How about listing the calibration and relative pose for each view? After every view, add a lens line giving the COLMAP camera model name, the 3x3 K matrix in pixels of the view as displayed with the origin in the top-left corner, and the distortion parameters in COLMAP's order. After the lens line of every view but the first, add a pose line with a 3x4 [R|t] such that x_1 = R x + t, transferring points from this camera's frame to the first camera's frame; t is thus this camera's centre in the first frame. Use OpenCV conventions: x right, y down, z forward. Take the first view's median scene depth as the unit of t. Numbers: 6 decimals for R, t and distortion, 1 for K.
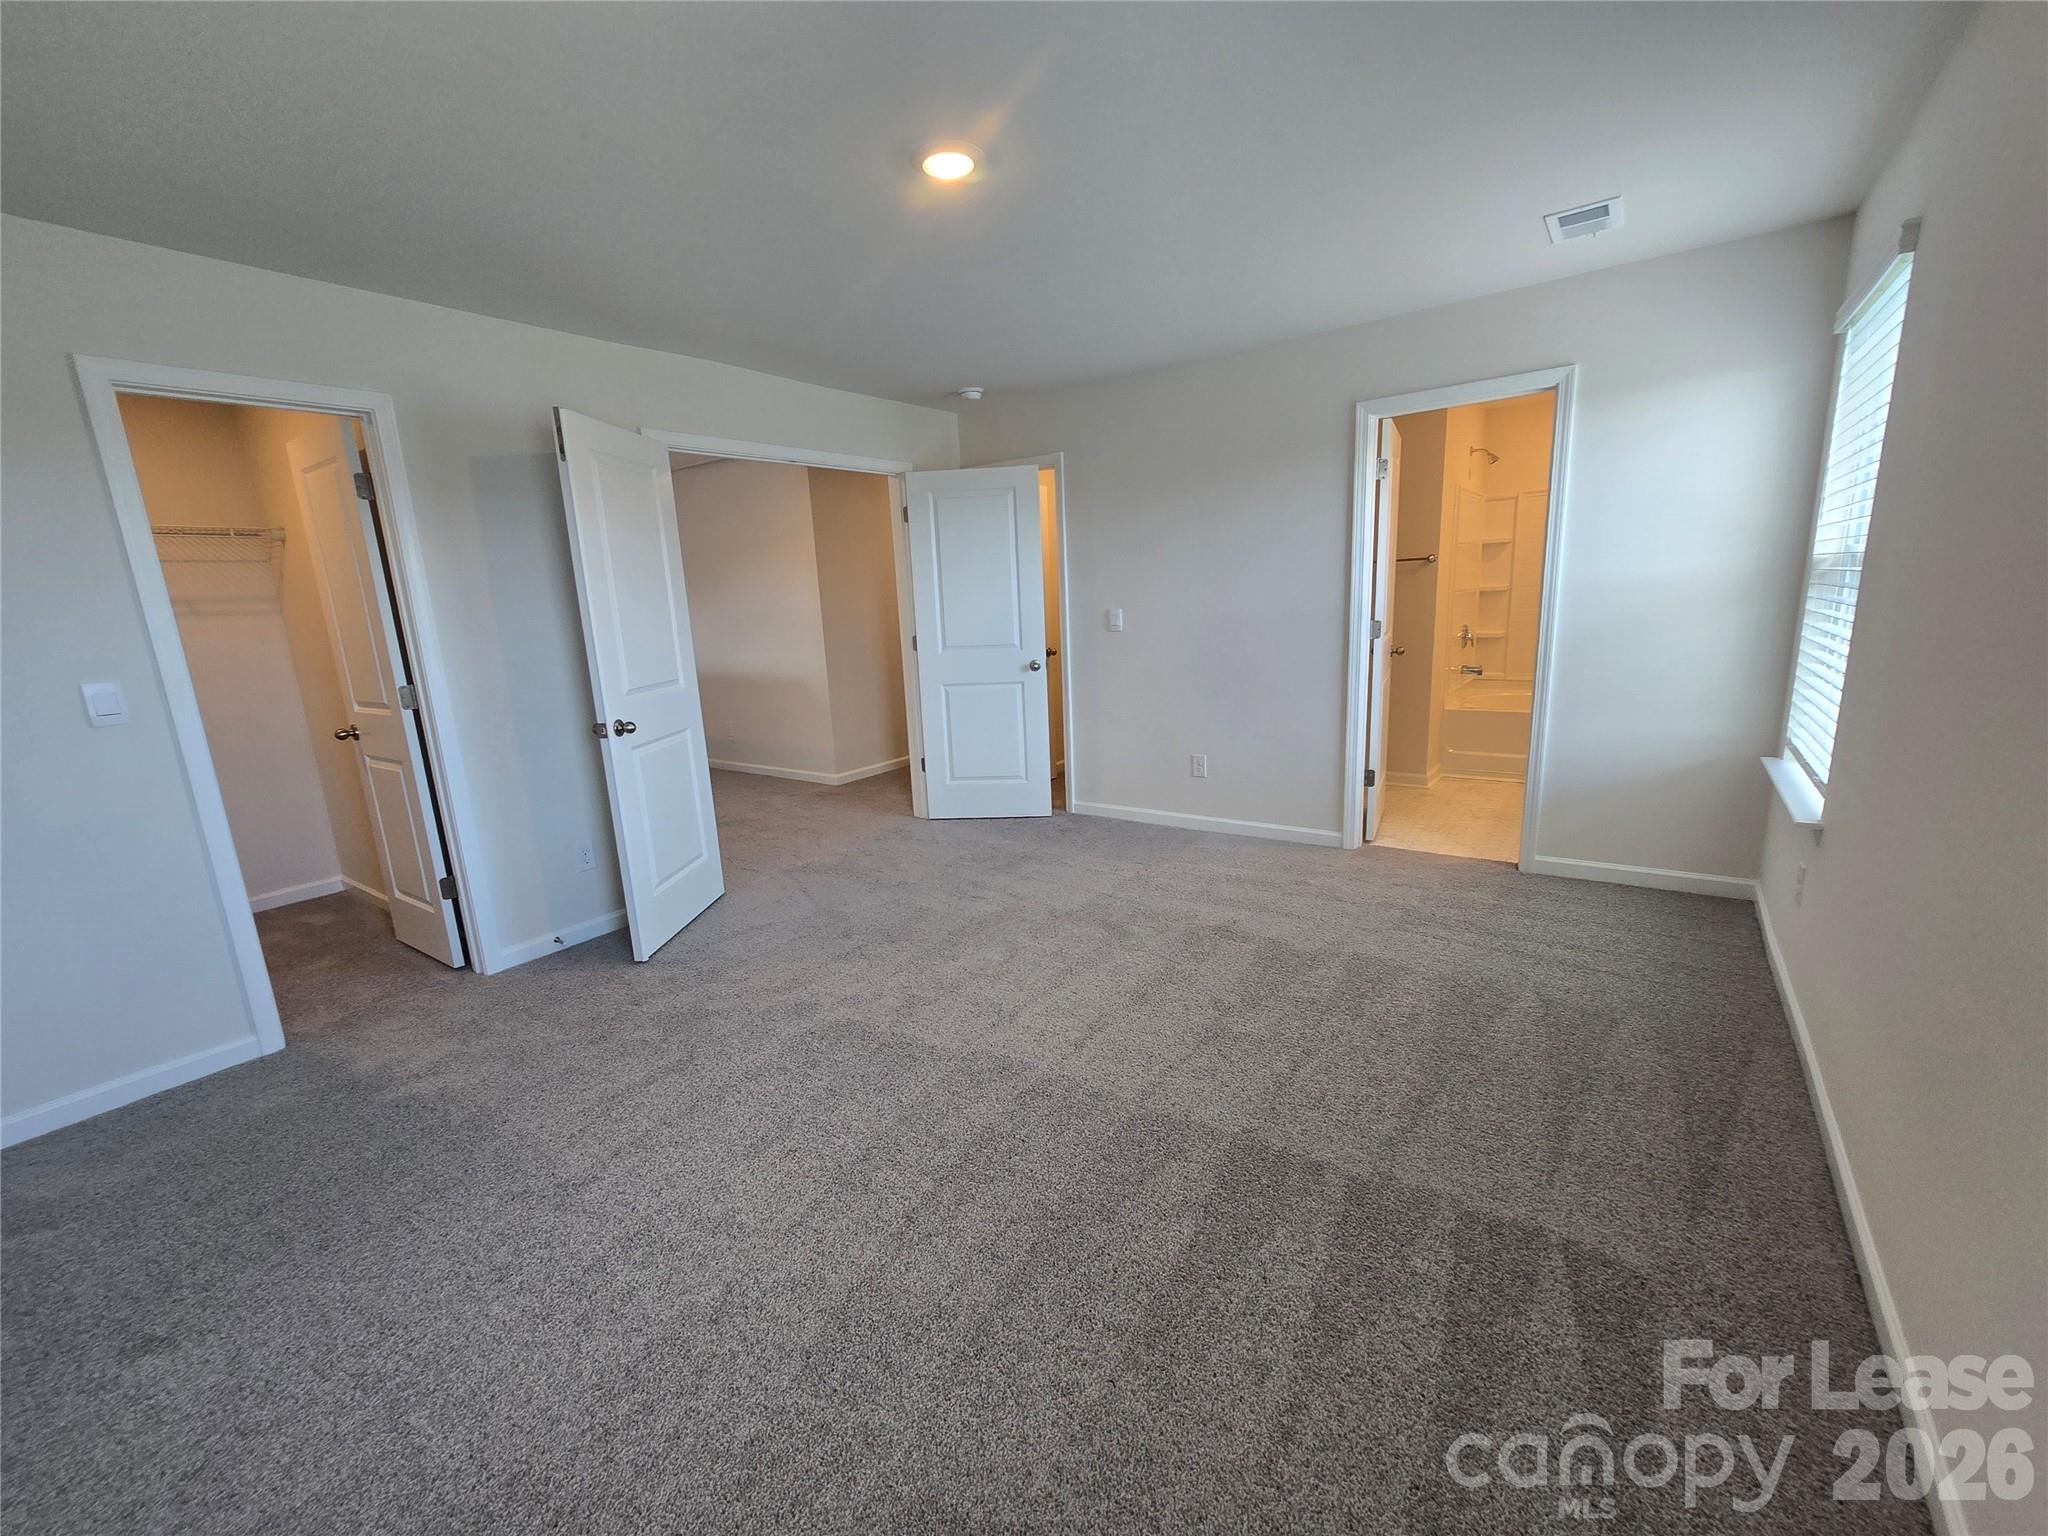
lens RADIAL K [[834.8, 0, 1033.1], [0, 834.8, 774.6], [0, 0, 1]] dist [-0.002734, -0.000414]
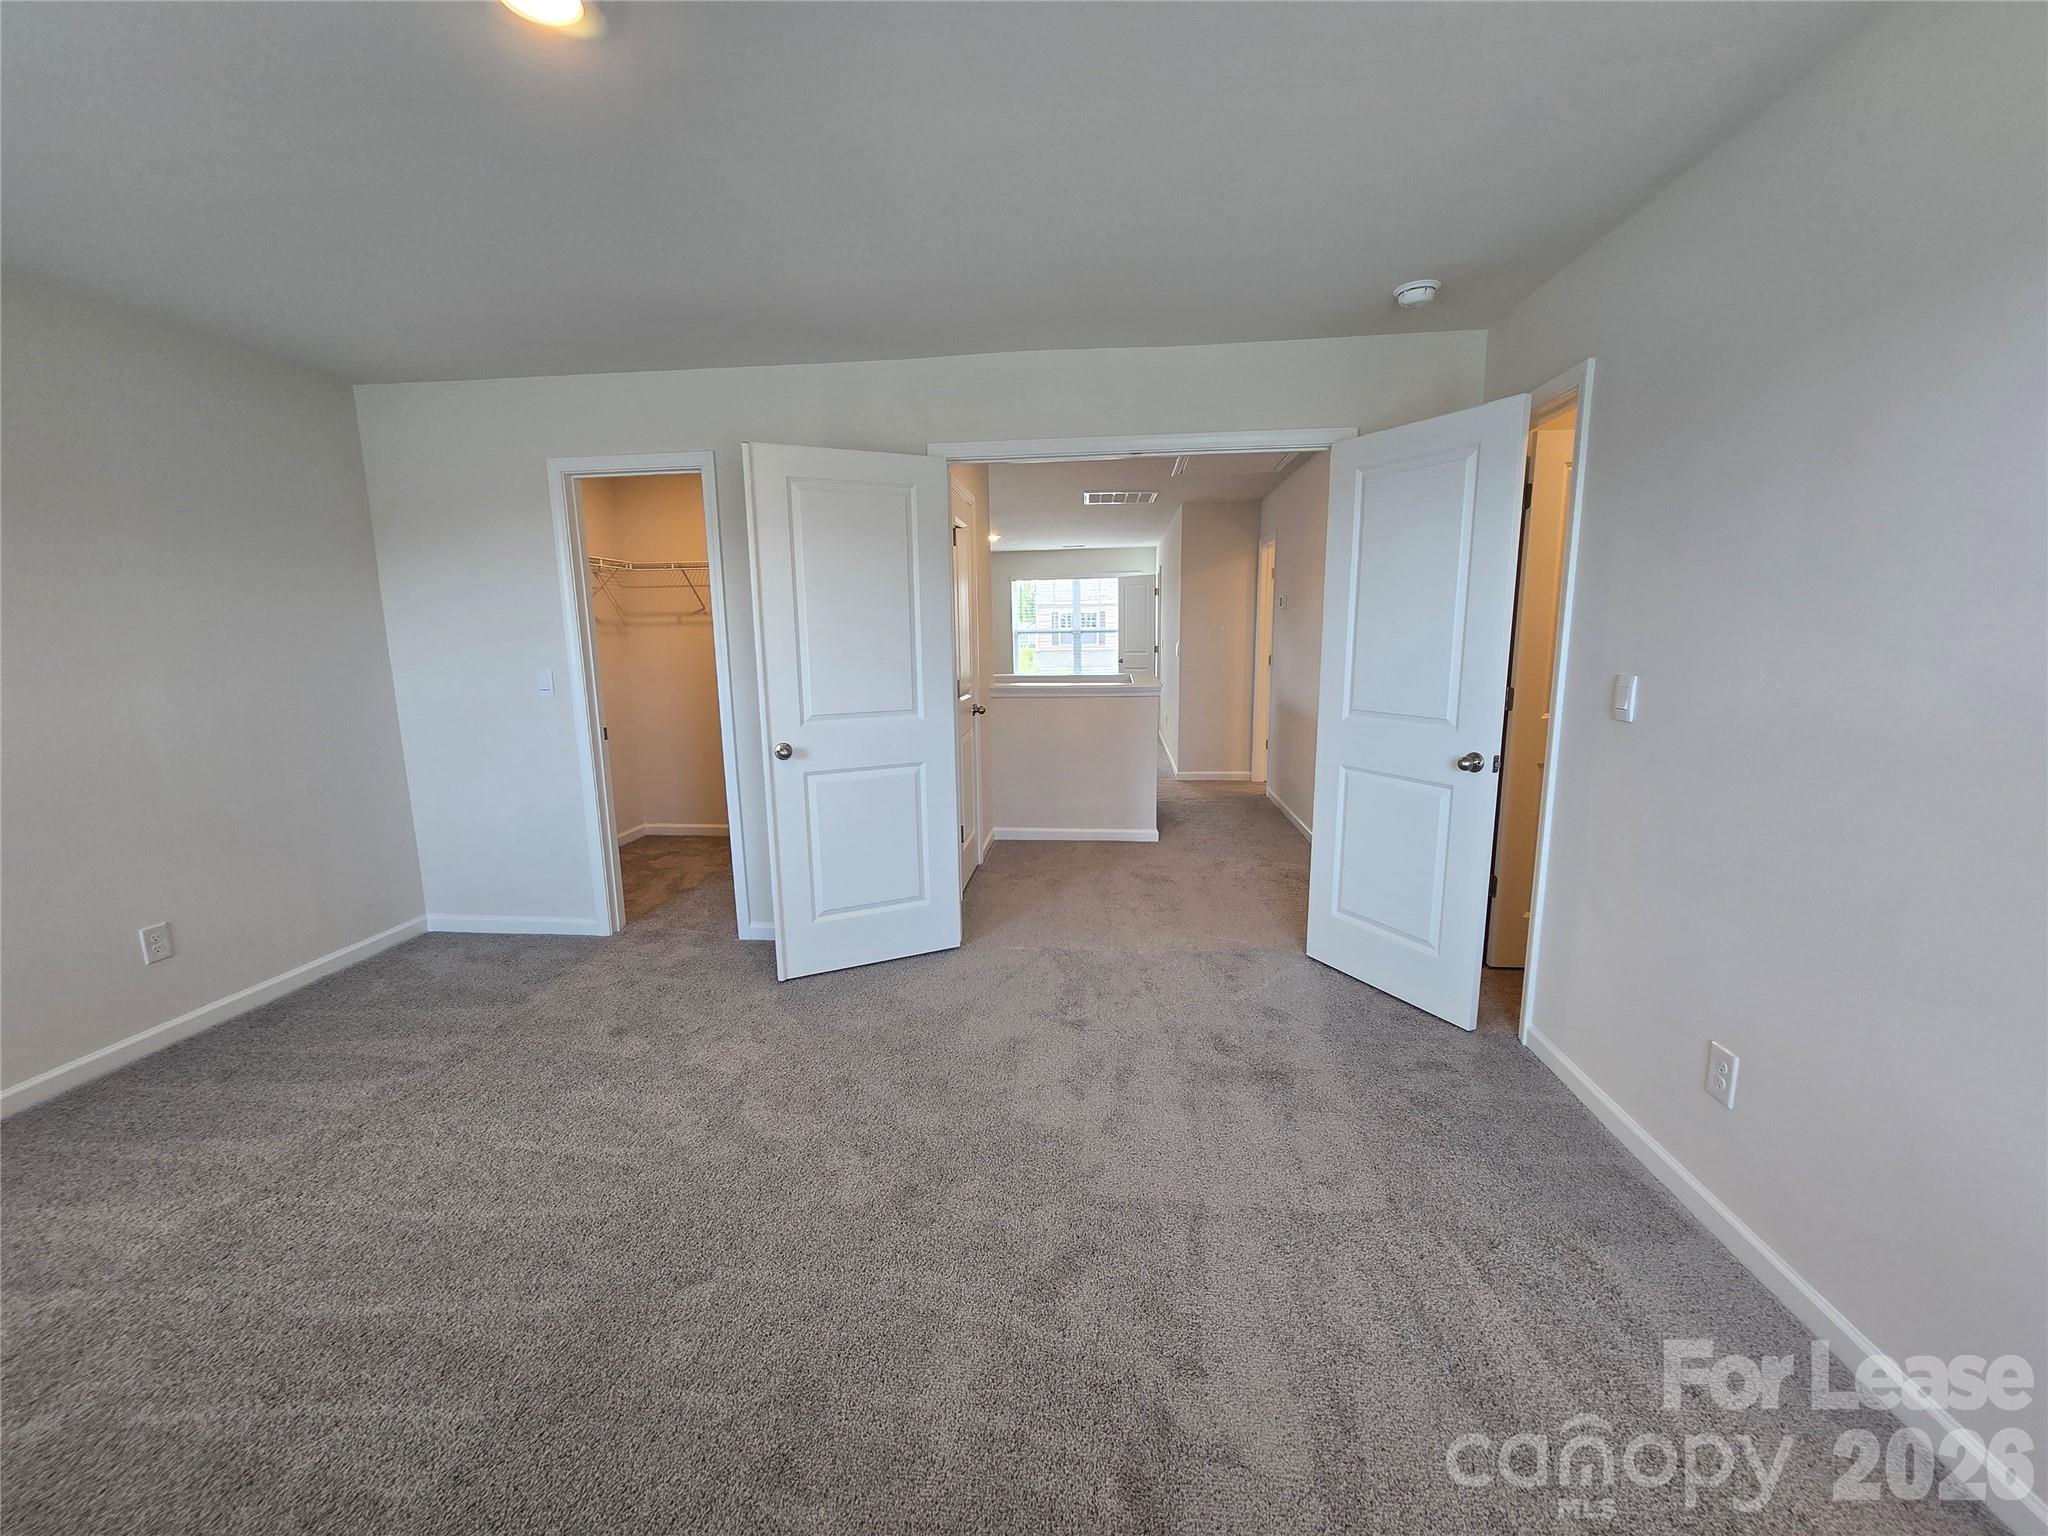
lens RADIAL K [[834.8, 0, 1024.5], [0, 834.8, 772.4], [0, 0, 1]] dist [-0.002734, -0.000414]
pose [[0.500097, 0.188252, -0.845260, 0.339571], [-0.198017, 0.975083, 0.100008, -0.126173], [0.843026, 0.117362, 0.524913, 0.478190]]
